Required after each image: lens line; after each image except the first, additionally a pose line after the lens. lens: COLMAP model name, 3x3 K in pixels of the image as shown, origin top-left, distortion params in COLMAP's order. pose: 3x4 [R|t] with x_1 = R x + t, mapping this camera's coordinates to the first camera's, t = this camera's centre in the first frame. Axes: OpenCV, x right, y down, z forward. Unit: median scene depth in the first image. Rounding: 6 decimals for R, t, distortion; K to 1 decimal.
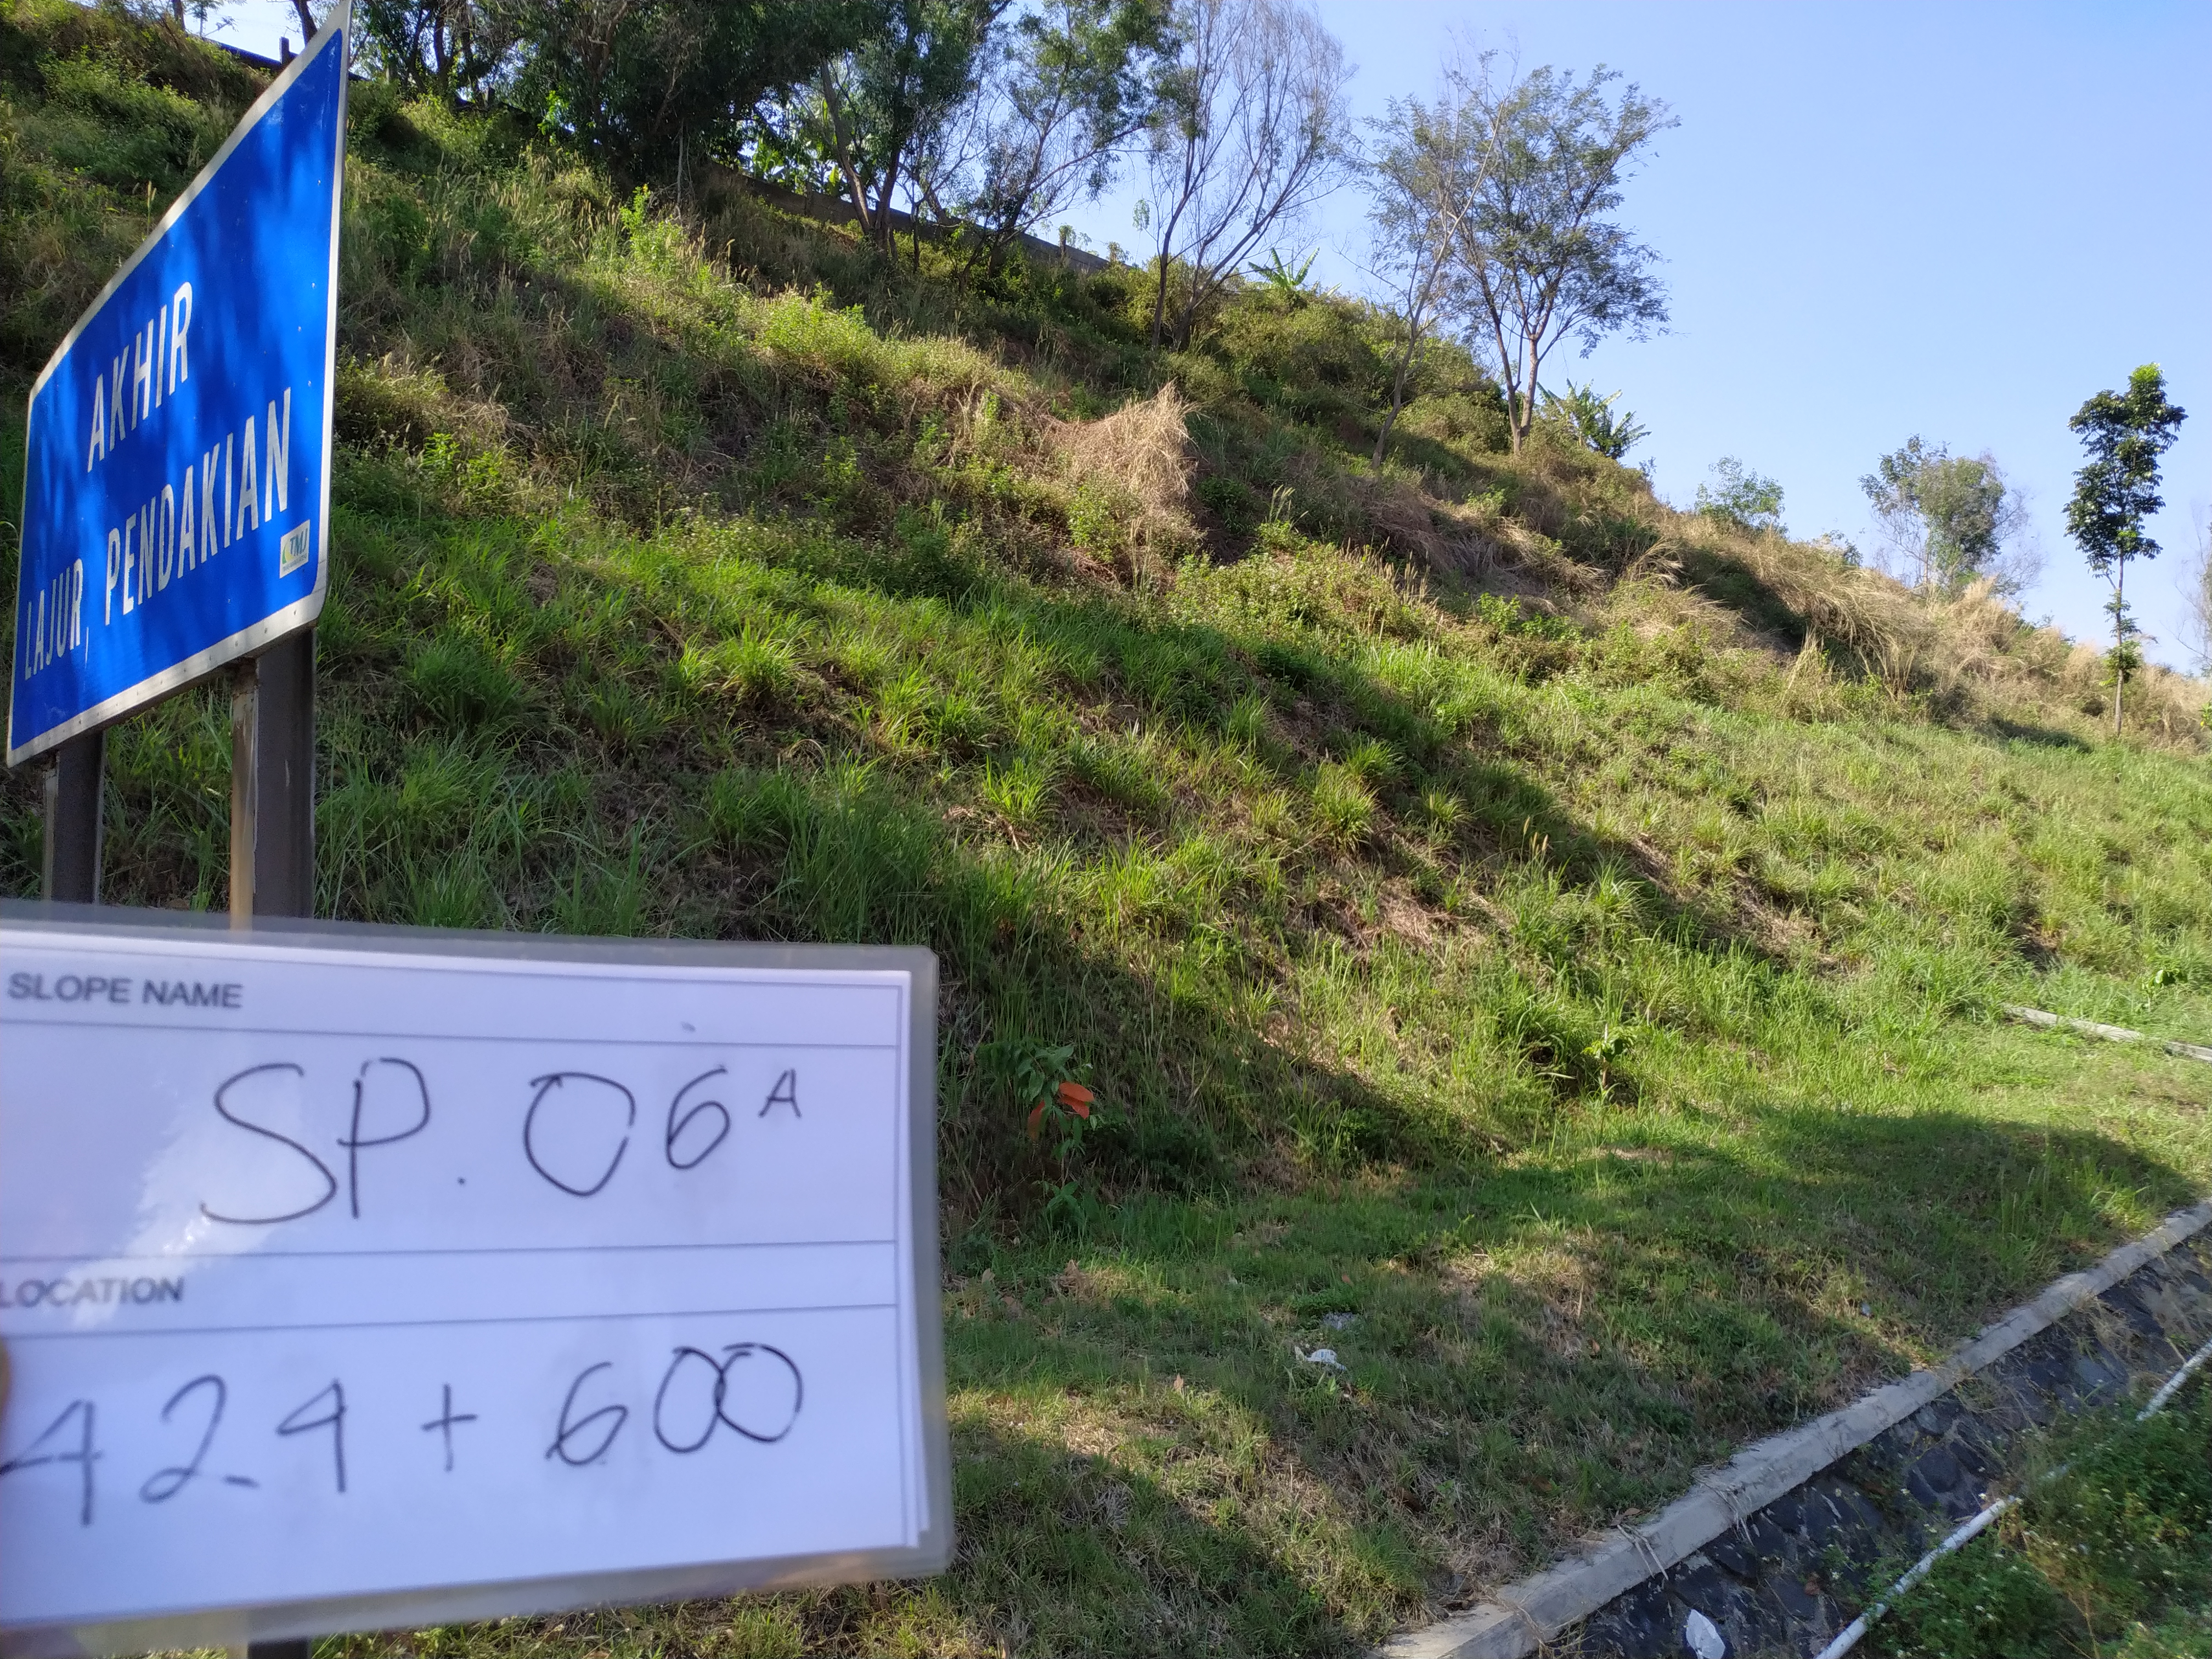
lens RADIAL K [[1571.6, 0, 1110.0], [0, 1571.6, 813.1], [0, 0, 1]] dist [0.002518, 0.008711]
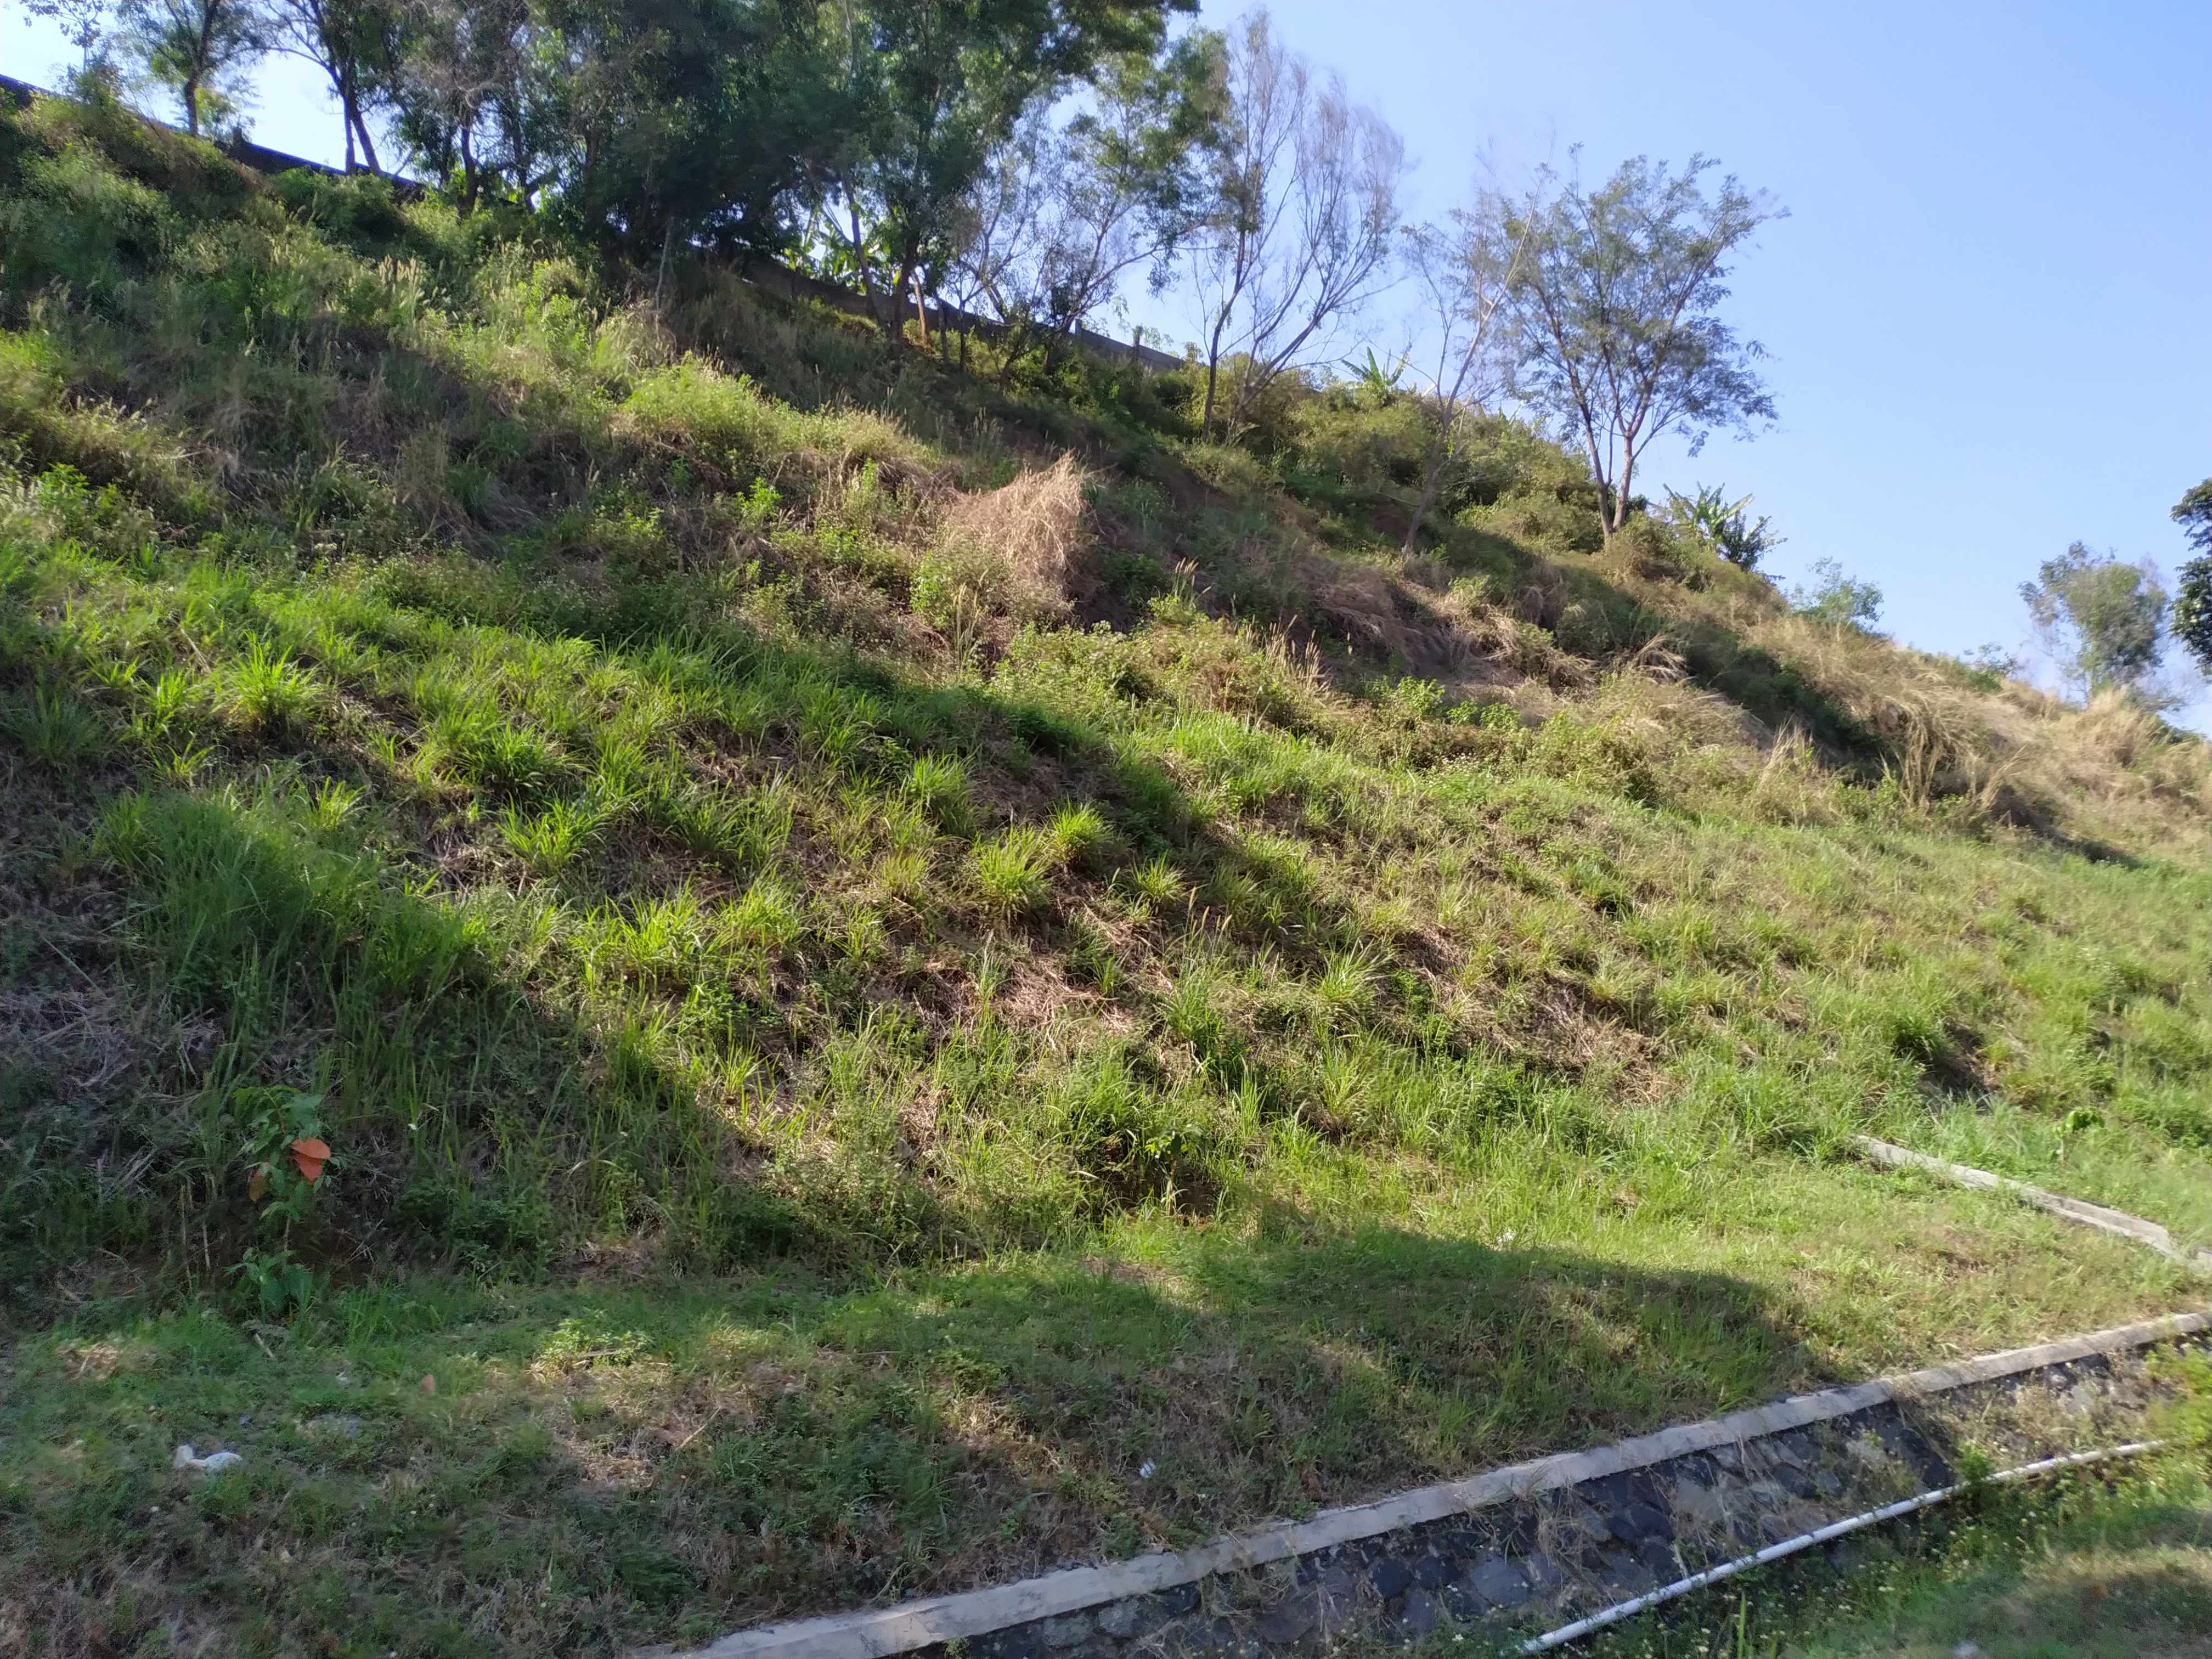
lens RADIAL K [[1571.6, 0, 1122.3], [0, 1571.6, 840.7], [0, 0, 1]] dist [0.002518, 0.008711]
pose [[0.991929, 0.027271, -0.123823, 0.105824], [-0.034226, 0.997933, -0.054398, 0.007758], [0.122084, 0.058197, 0.990812, 0.034257]]
